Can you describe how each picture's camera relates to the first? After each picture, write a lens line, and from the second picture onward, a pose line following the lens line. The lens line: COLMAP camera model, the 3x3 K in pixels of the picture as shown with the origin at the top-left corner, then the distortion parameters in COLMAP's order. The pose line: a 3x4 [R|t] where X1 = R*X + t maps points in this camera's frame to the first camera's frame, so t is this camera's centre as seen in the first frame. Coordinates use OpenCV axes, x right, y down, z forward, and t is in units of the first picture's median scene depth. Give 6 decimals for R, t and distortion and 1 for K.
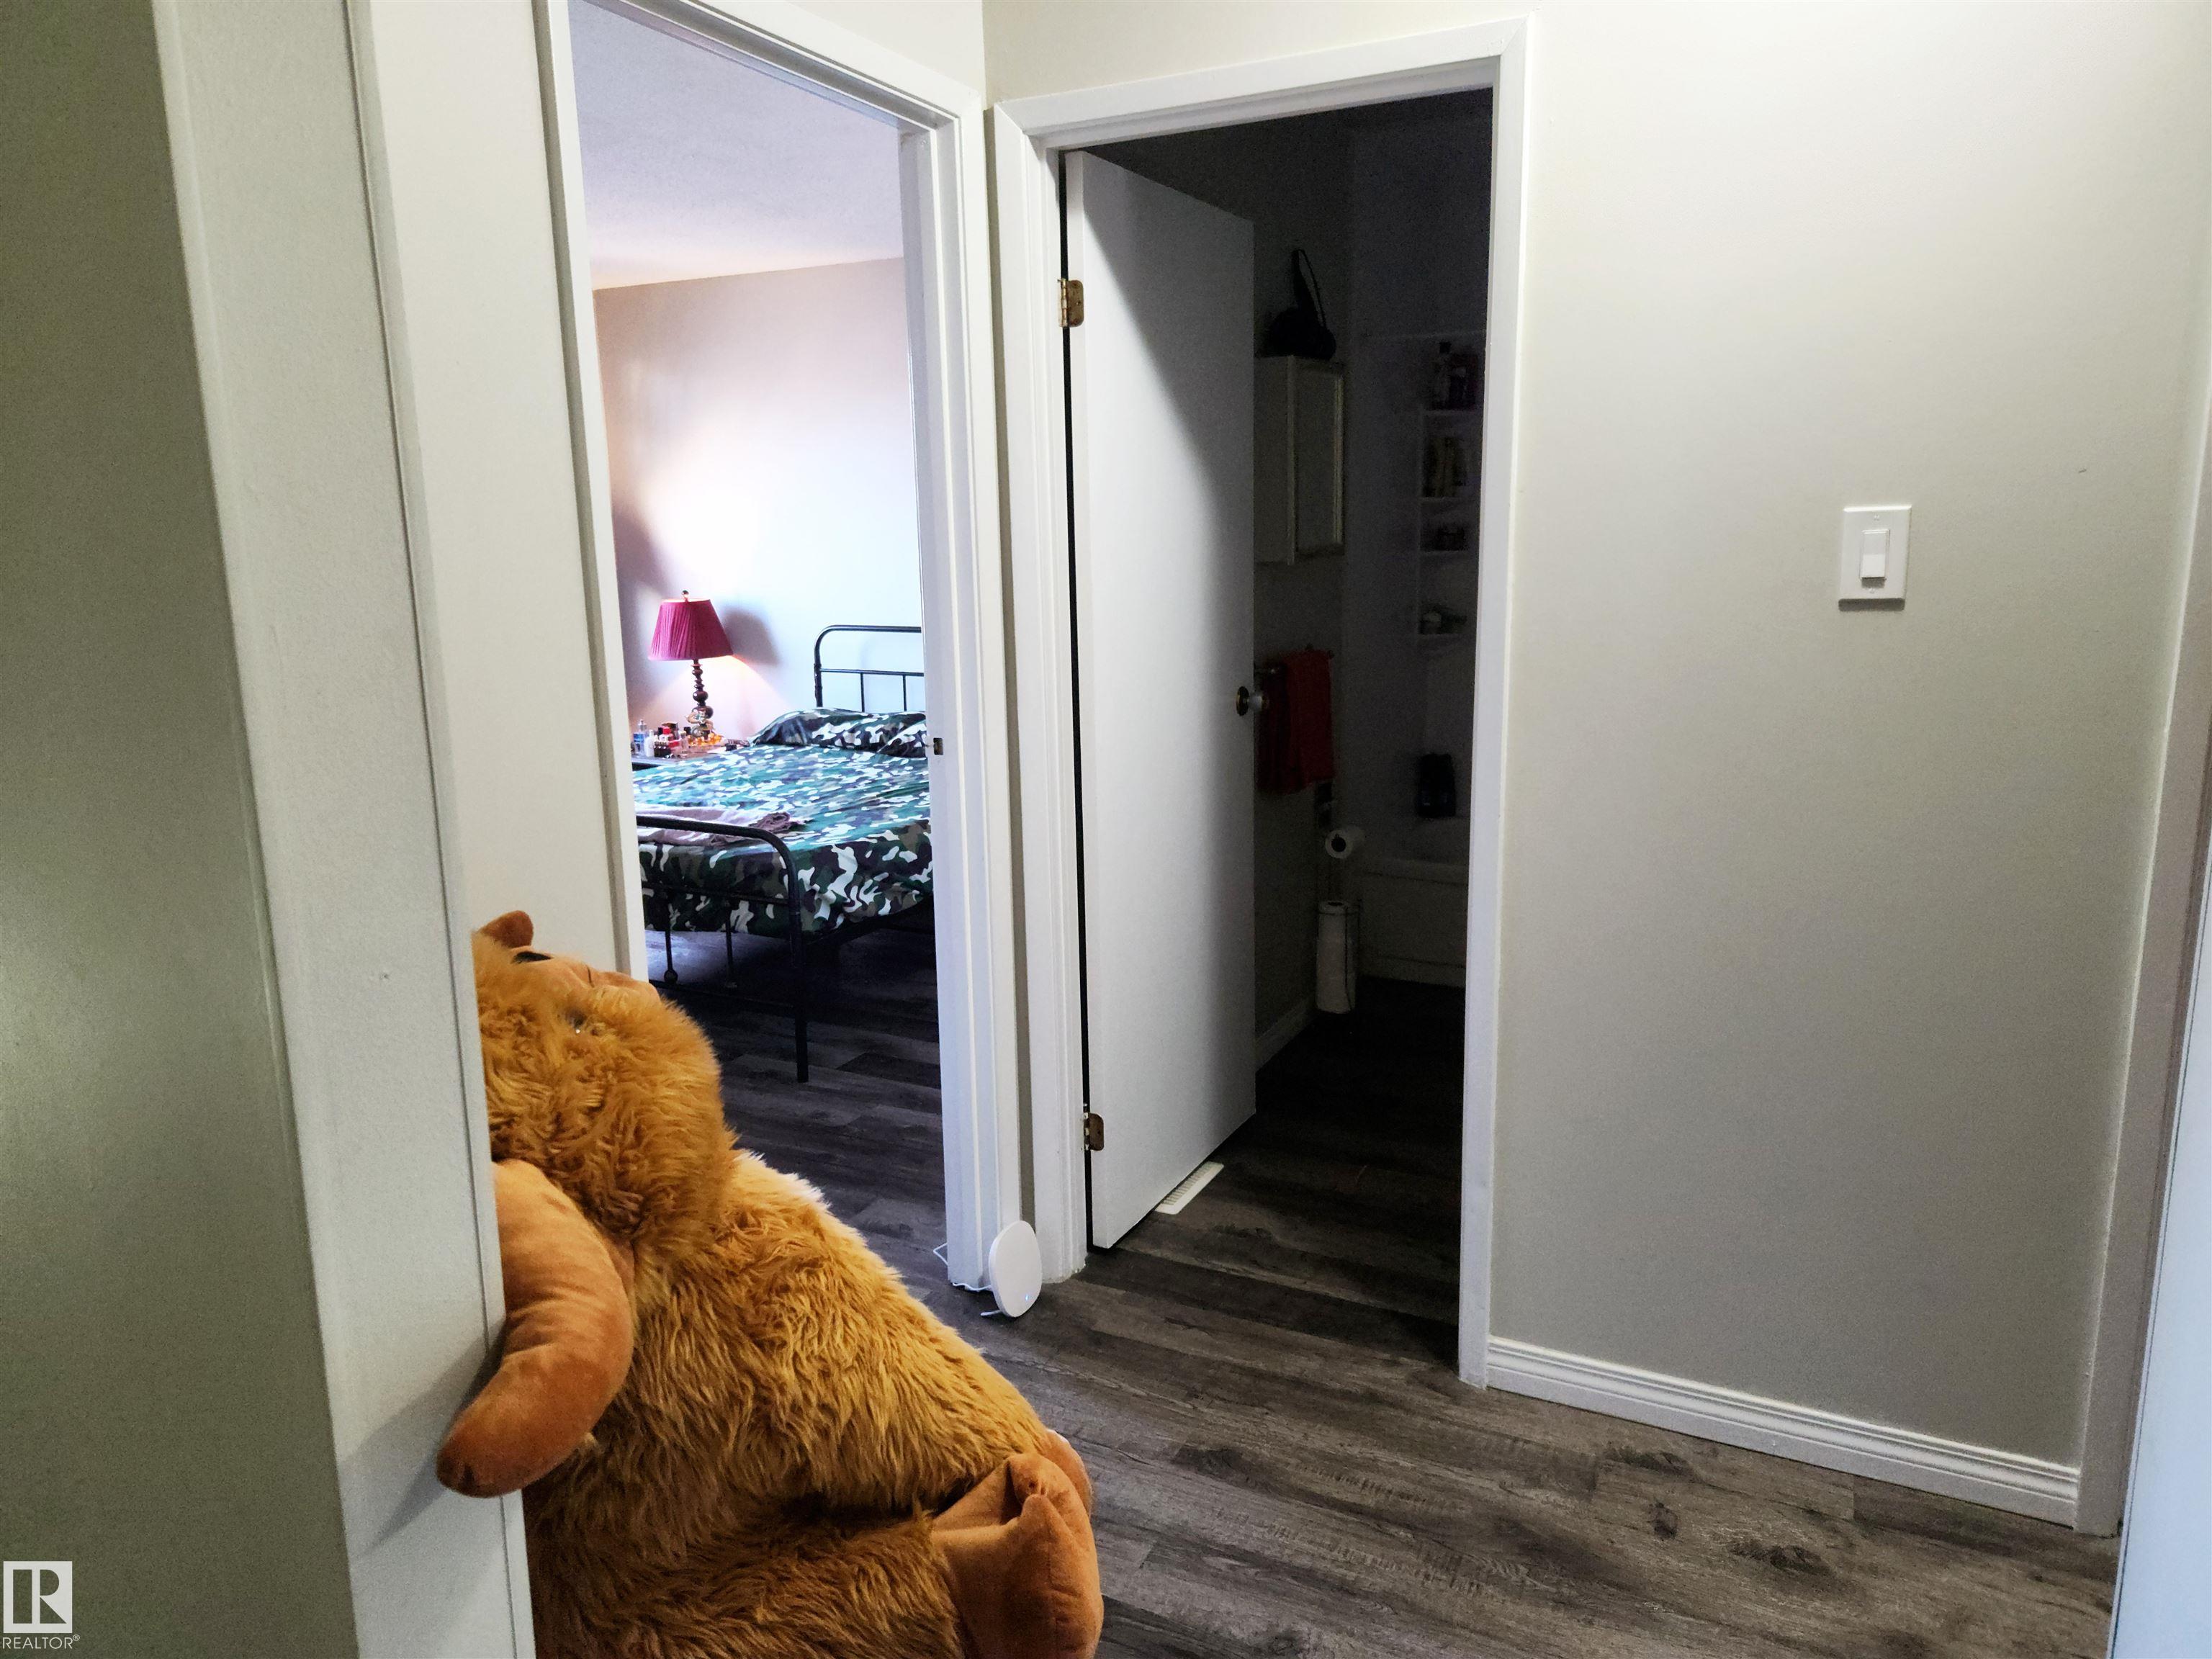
lens RADIAL K [[1485.5, 0, 1100.9], [0, 1485.5, 822.2], [0, 0, 1]] dist [0.073949, -0.057747]
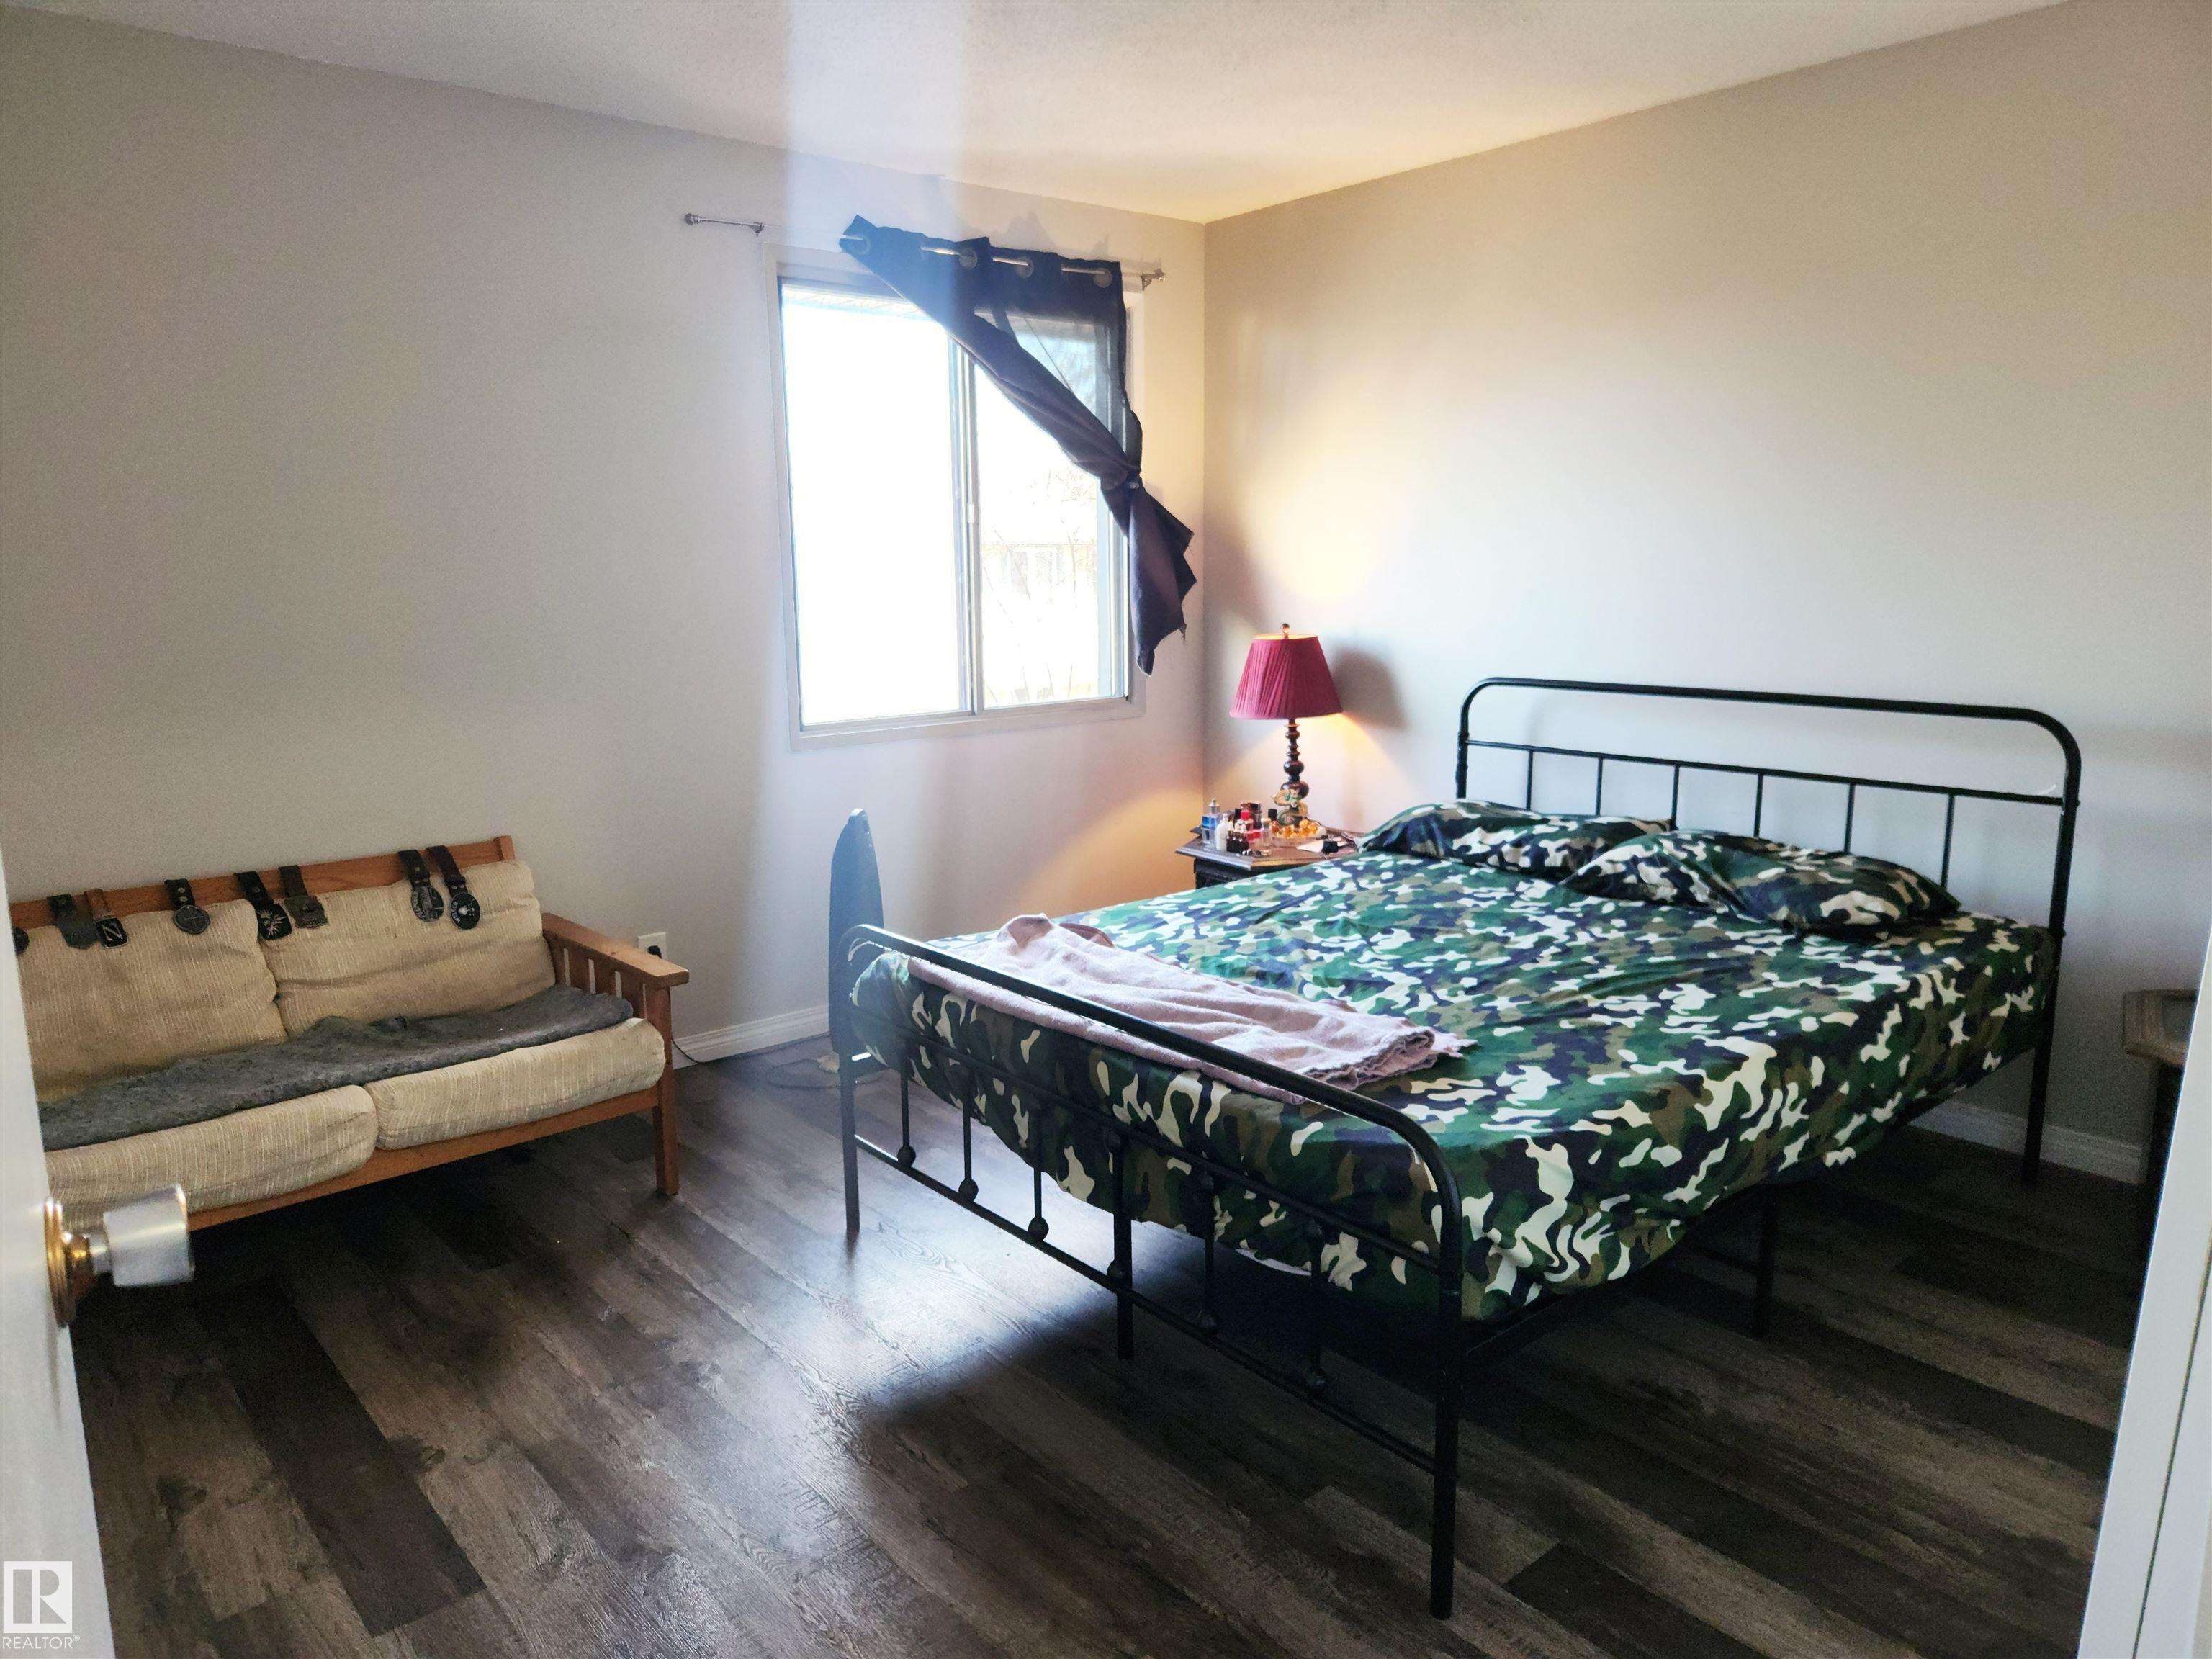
lens RADIAL K [[1485.5, 0, 1096.3], [0, 1485.5, 829.8], [0, 0, 1]] dist [0.073949, -0.057747]
pose [[0.923729, 0.072015, -0.376216, -0.100786], [-0.075443, 0.997134, 0.005634, -0.062769], [0.375544, 0.023178, 0.926515, 0.359082]]
